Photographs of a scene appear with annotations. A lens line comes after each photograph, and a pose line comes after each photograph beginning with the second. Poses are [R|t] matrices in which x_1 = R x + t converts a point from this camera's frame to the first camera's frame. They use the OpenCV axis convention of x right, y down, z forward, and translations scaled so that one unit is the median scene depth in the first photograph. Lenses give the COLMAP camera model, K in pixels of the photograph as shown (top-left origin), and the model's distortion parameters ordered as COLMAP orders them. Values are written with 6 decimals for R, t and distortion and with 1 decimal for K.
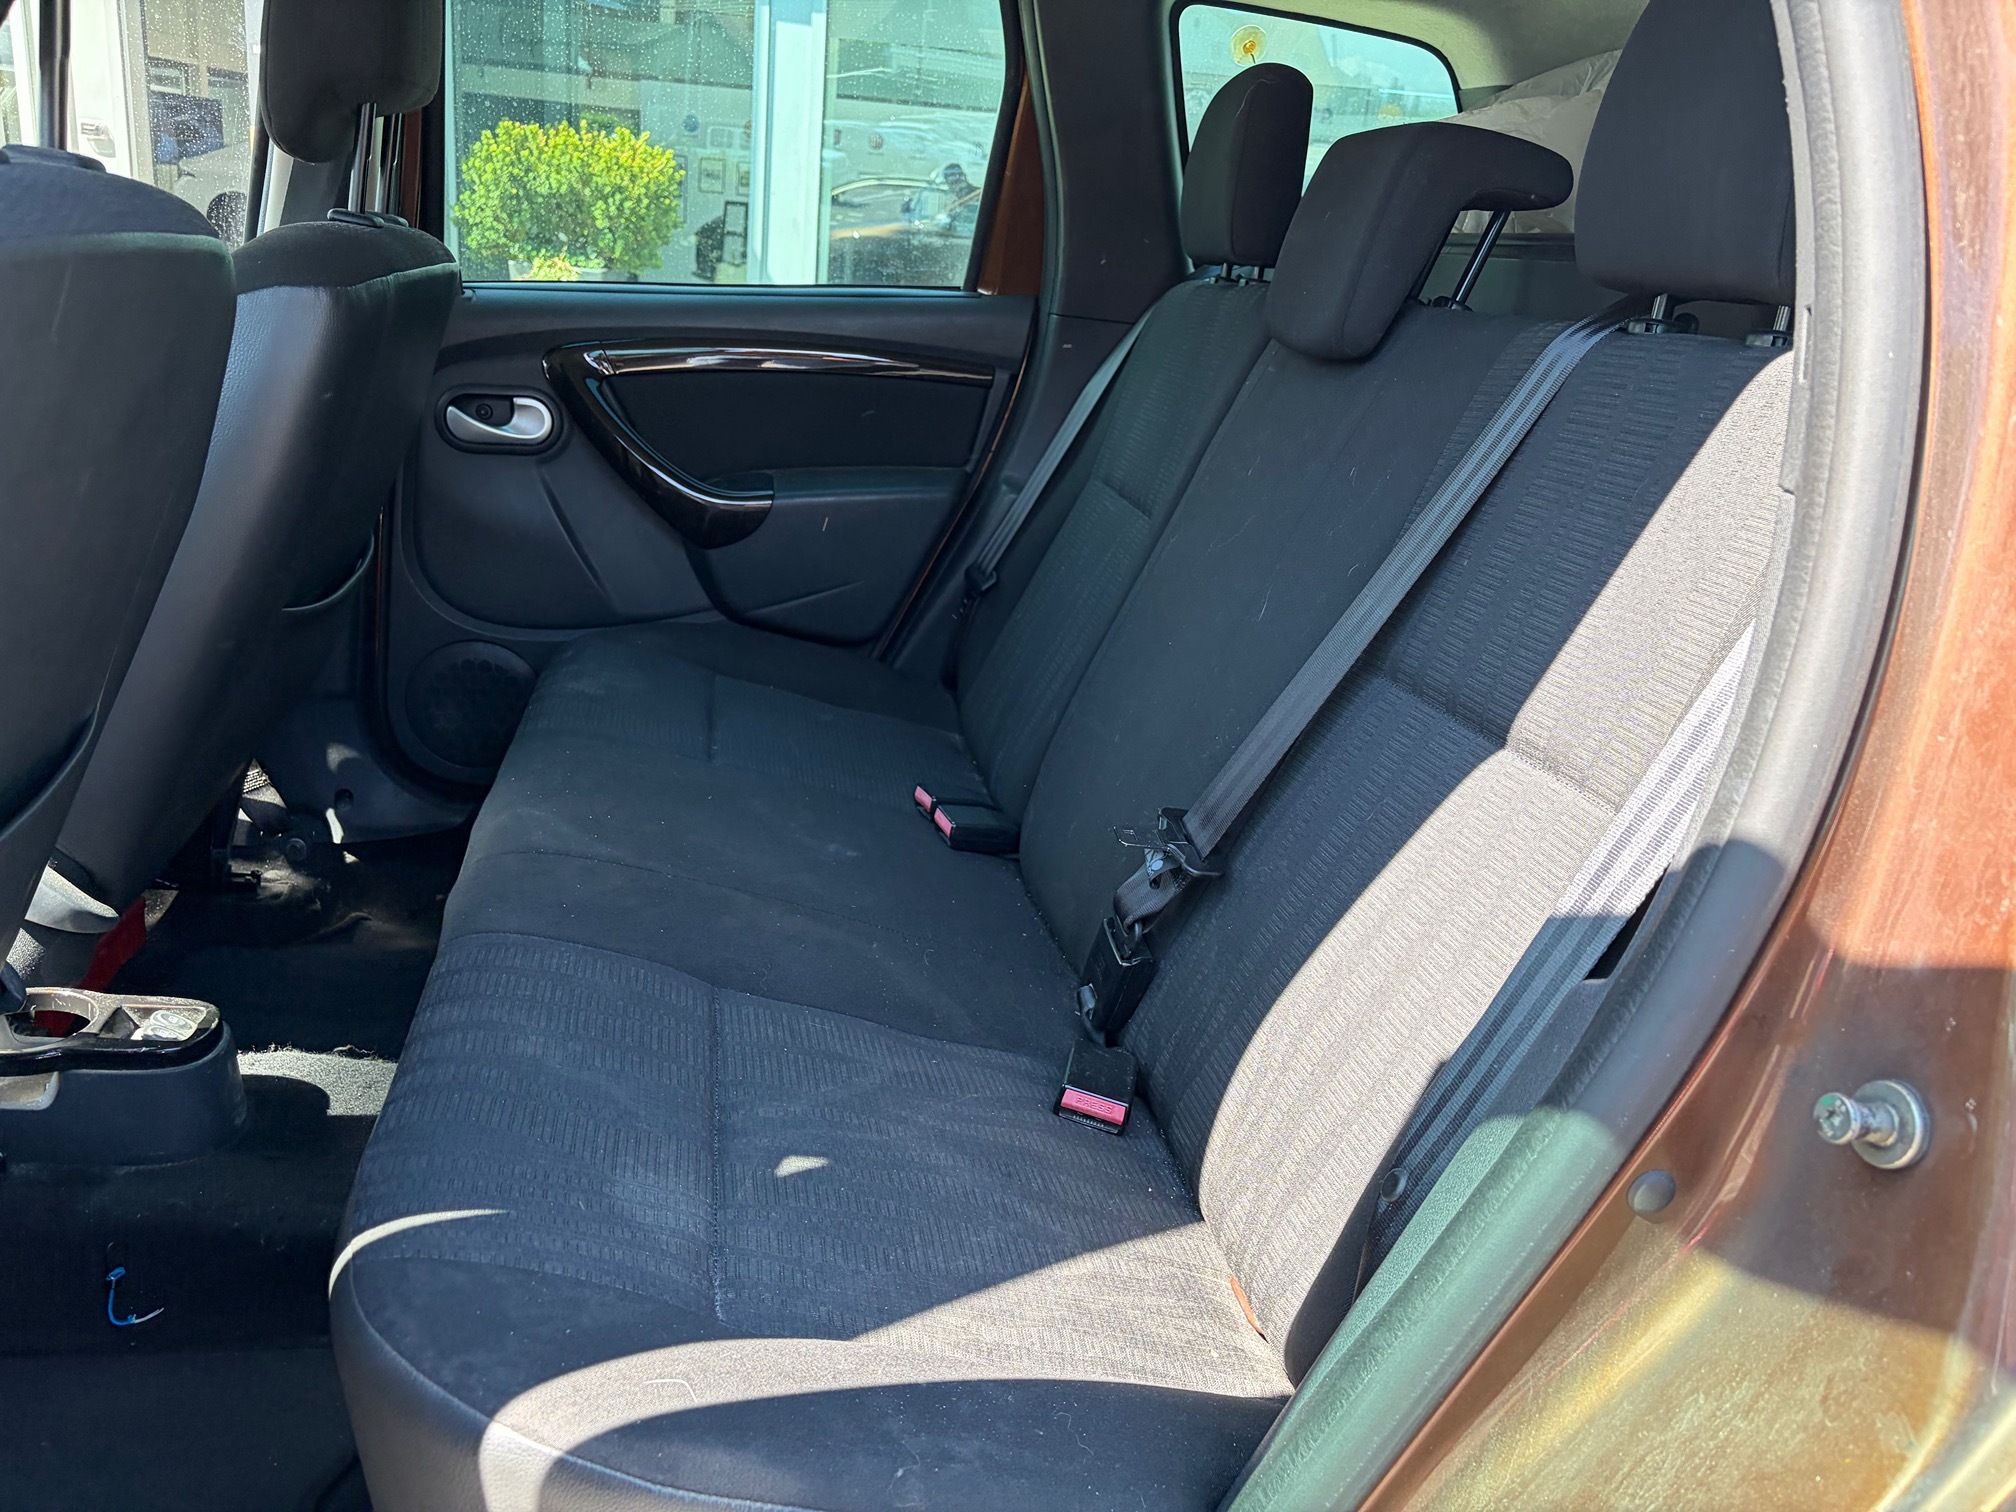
lens RADIAL K [[1537.8, 0, 1008.0], [0, 1537.8, 756.0], [0, 0, 1]] dist [0.086490, -0.117542]
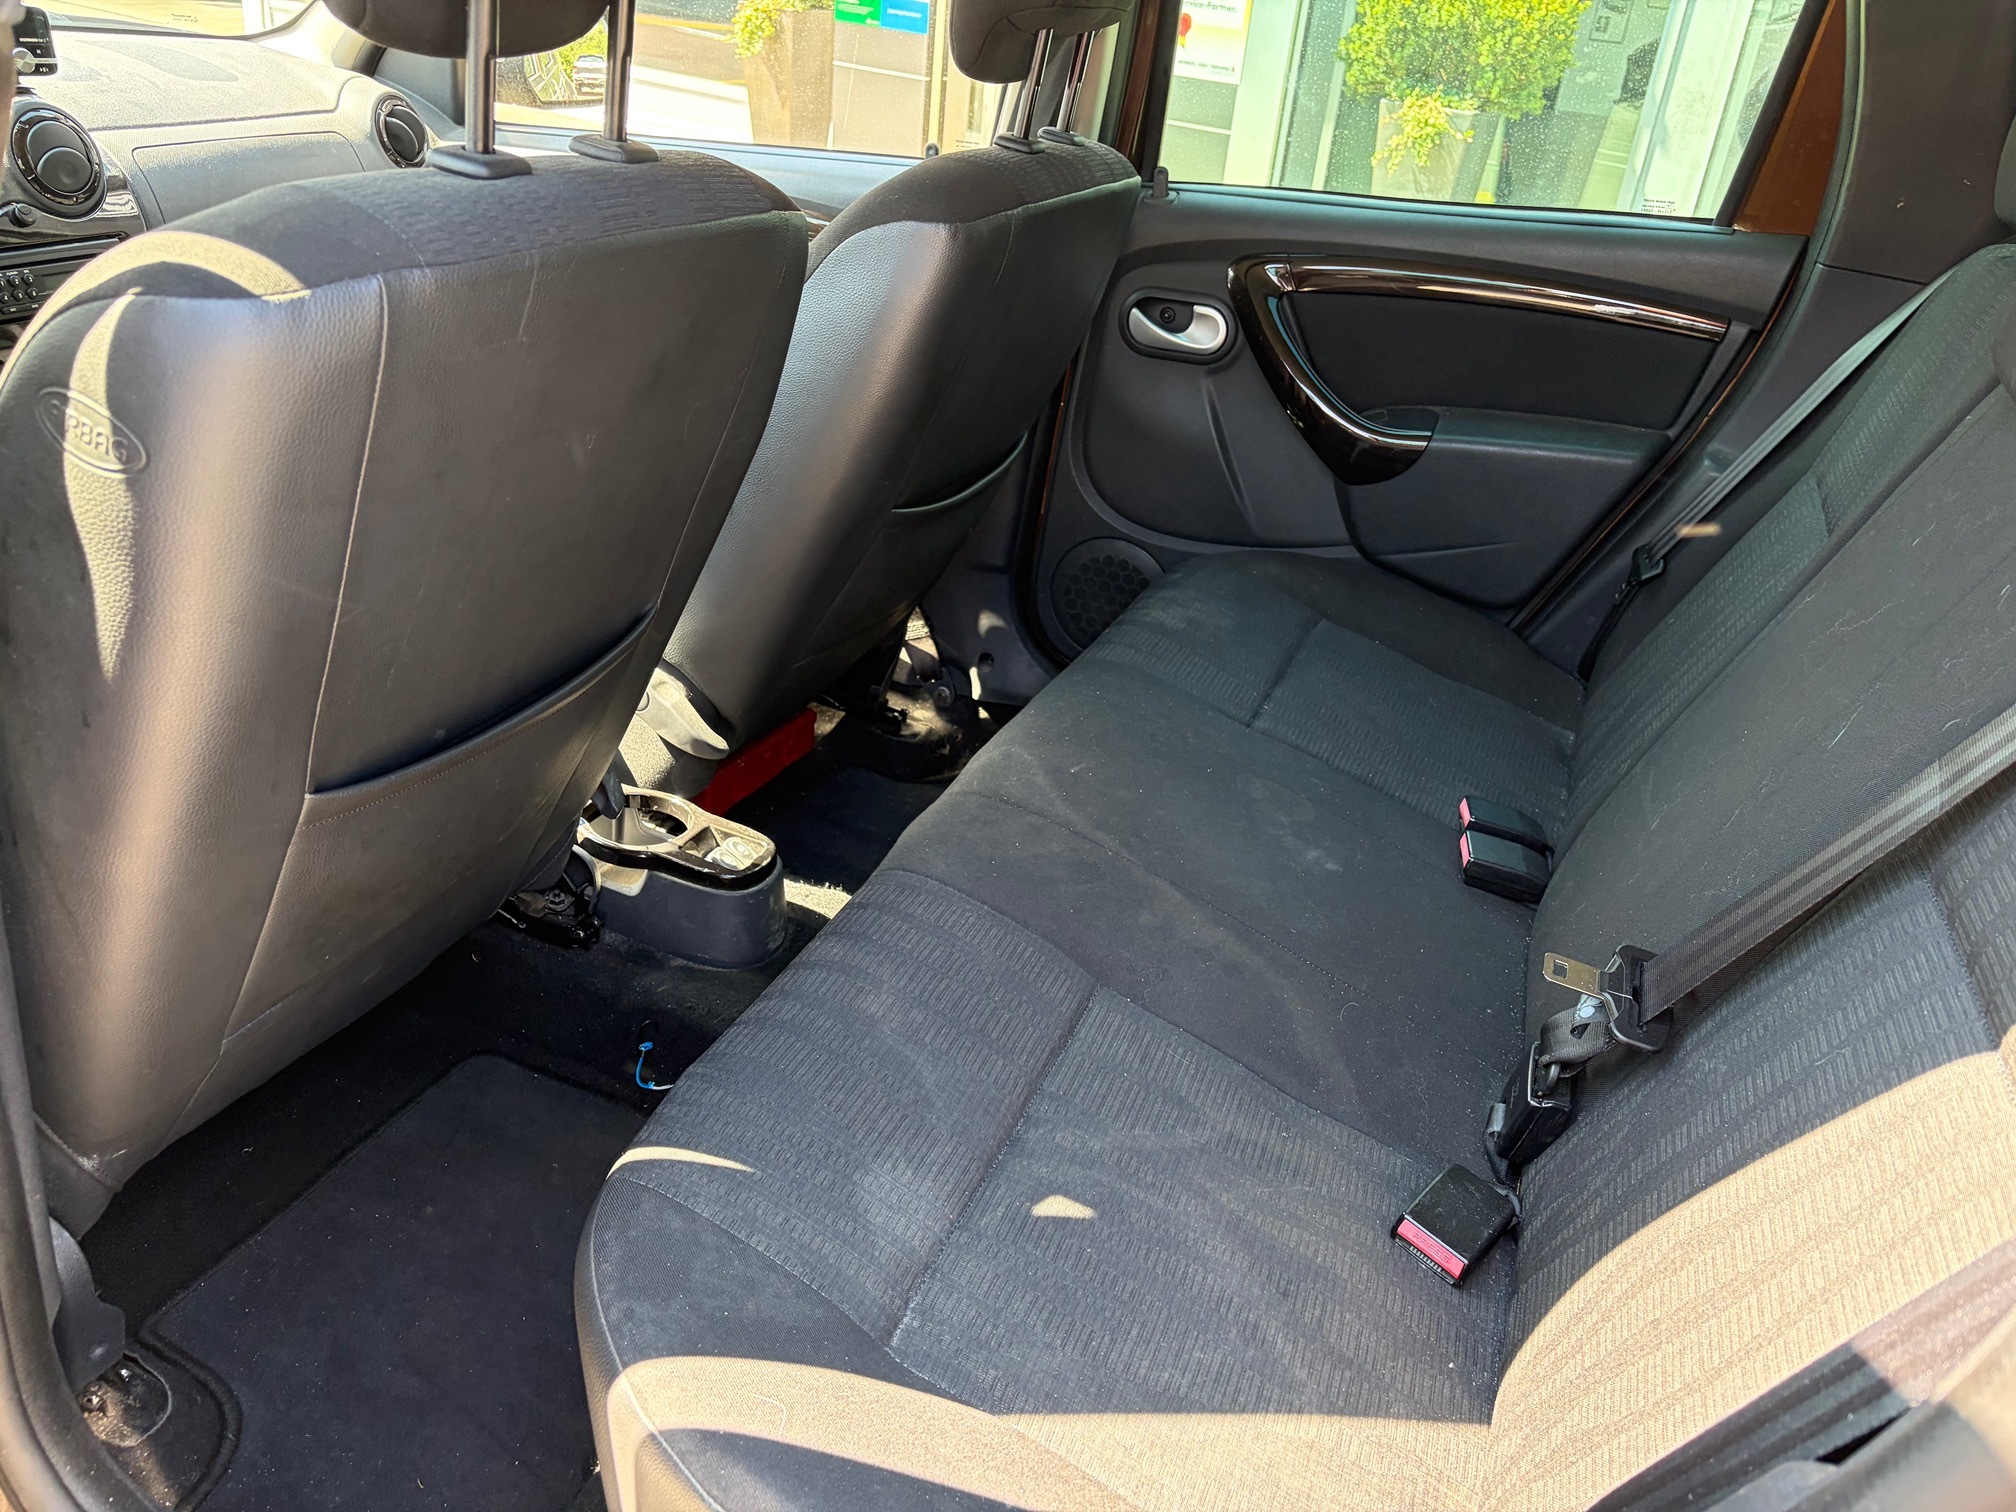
lens RADIAL K [[1521.3, 0, 1002.7], [0, 1521.3, 783.1], [0, 0, 1]] dist [0.046768, -0.063774]
pose [[0.848459, 0.248400, -0.467349, 0.109499], [-0.187466, 0.966821, 0.173534, -0.079876], [0.494948, -0.059625, 0.866874, 0.070778]]
